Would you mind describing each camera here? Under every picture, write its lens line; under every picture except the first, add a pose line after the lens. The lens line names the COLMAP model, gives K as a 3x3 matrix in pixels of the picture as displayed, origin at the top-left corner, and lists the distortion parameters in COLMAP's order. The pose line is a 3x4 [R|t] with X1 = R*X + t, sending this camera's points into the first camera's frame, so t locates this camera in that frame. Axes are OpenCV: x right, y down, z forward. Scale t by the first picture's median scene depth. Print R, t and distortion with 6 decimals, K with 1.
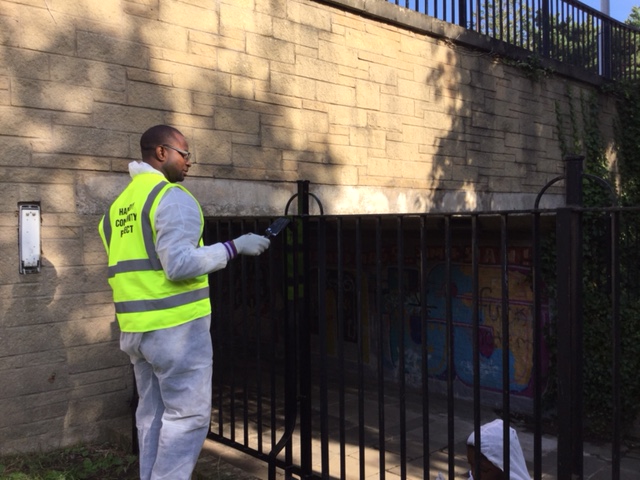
lens RADIAL K [[595.8, 0, 320.0], [0, 595.8, 240.0], [0, 0, 1]] dist [-0.010522, -0.025929]
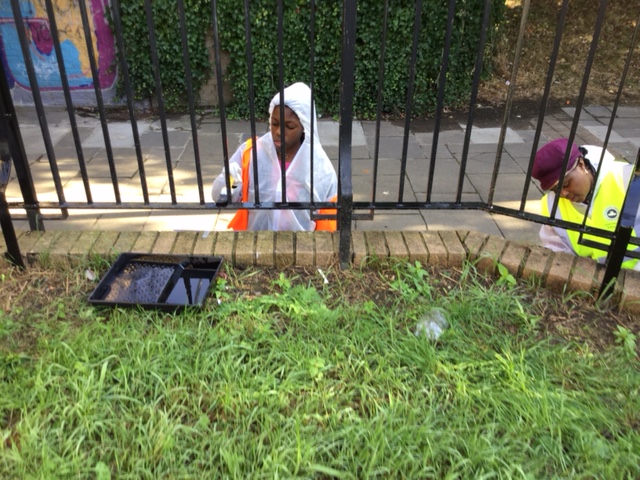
lens RADIAL K [[595.8, 0, 320.0], [0, 595.8, 240.0], [0, 0, 1]] dist [-0.010522, -0.025929]
pose [[0.696015, -0.347982, 0.628070, -0.109034], [0.002328, 0.875805, 0.482659, 0.012292], [-0.718024, -0.334476, 0.610383, 0.064253]]
